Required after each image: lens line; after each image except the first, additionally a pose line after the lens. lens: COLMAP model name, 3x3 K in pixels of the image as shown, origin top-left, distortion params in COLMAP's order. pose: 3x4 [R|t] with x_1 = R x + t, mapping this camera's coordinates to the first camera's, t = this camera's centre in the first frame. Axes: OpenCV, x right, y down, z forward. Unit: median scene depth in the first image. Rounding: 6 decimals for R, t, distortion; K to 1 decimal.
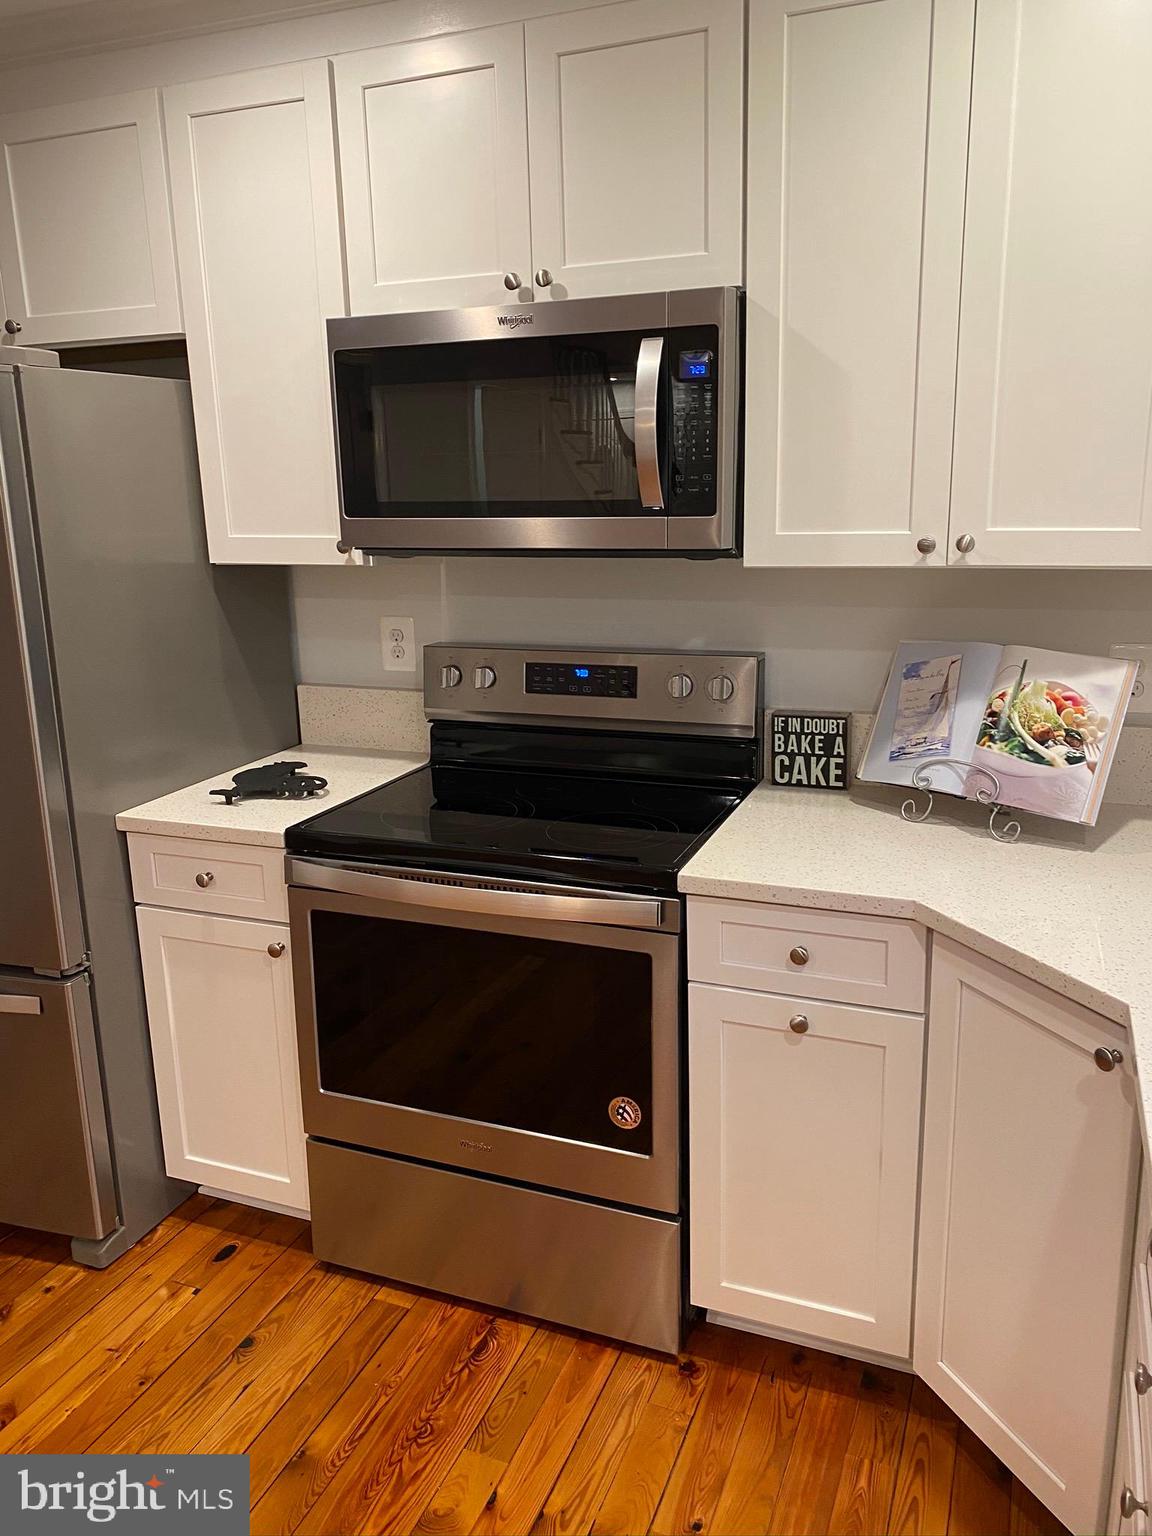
lens RADIAL K [[1158.0, 0, 587.8], [0, 1158.0, 754.2], [0, 0, 1]] dist [0.031500, -0.035463]
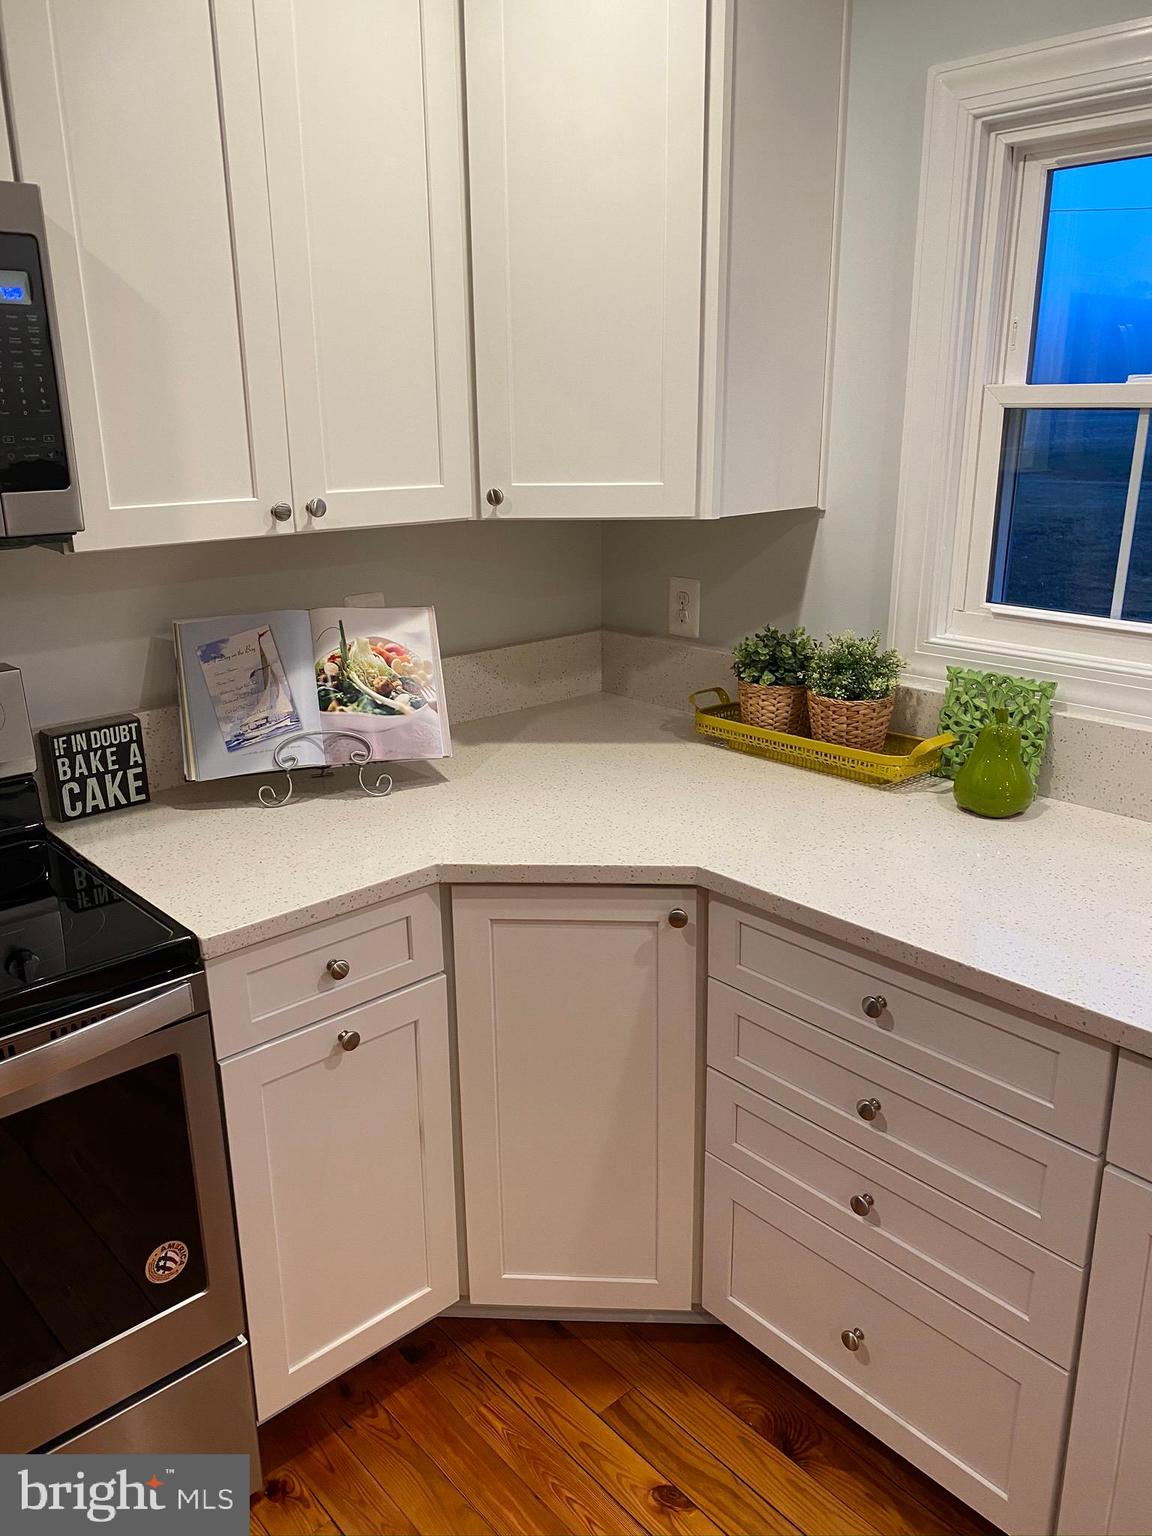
lens RADIAL K [[1158.0, 0, 542.4], [0, 1158.0, 761.9], [0, 0, 1]] dist [0.031500, -0.035463]
pose [[0.456457, -0.239852, 0.856807, -0.441877], [0.210496, 0.964754, 0.157931, -0.084761], [-0.864487, 0.108265, 0.490856, 0.362399]]
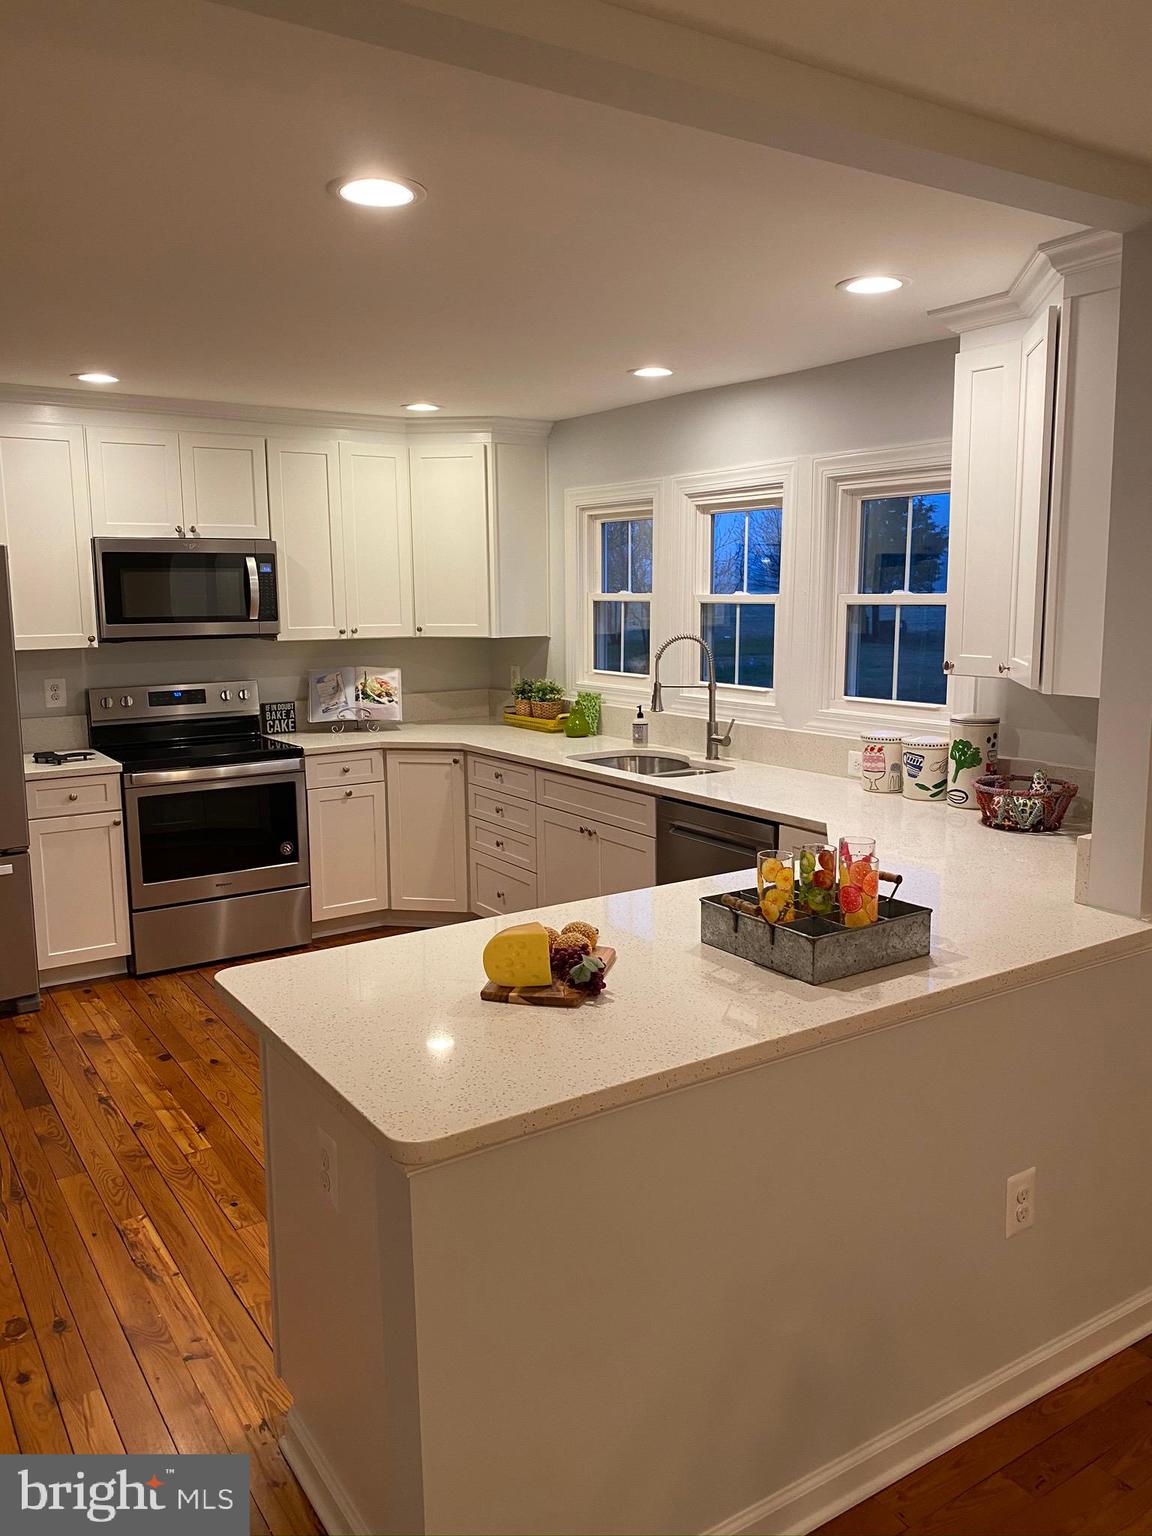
lens RADIAL K [[1158.0, 0, 565.3], [0, 1158.0, 769.4], [0, 0, 1]] dist [0.031500, -0.035463]
pose [[0.571217, -0.106585, 0.813849, -1.706276], [0.186432, 0.982466, -0.002184, 0.257457], [-0.799346, 0.152975, 0.581072, -1.030483]]
